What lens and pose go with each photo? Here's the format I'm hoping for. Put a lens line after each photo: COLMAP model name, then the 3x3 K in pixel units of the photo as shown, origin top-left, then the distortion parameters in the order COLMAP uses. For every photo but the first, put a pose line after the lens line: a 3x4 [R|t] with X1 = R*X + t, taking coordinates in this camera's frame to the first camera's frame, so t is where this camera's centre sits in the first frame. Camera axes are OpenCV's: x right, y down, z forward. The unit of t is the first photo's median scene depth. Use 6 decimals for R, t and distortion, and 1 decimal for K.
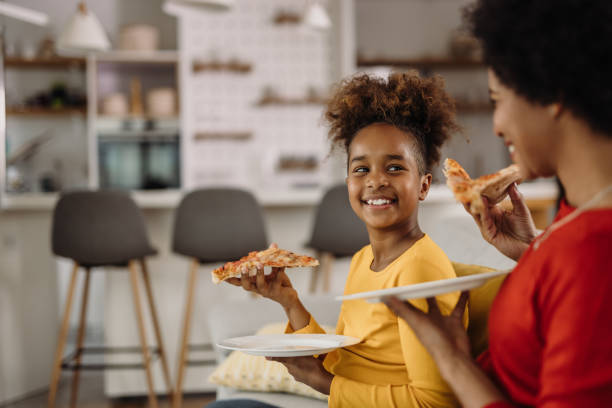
lens RADIAL K [[853.7, 0, 305.0], [0, 853.7, 217.5], [0, 0, 1]] dist [-0.016810, -0.004683]
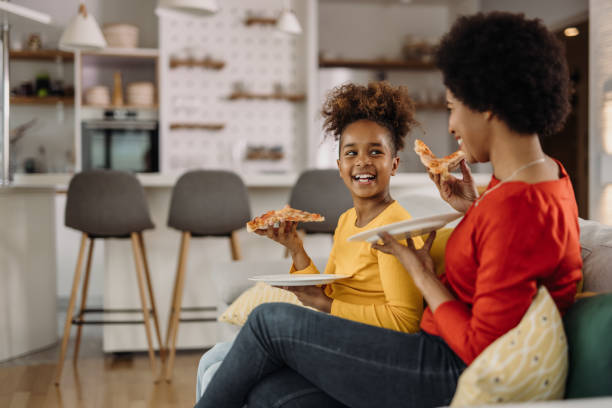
lens RADIAL K [[867.0, 0, 306.0], [0, 867.0, 204.0], [0, 0, 1]] dist [-0.002534, -0.025167]
pose [[0.997435, 0.013306, 0.070323, -0.047814], [-0.012758, 0.999885, -0.008232, 0.017613], [-0.070425, 0.007314, 0.997490, -0.179758]]
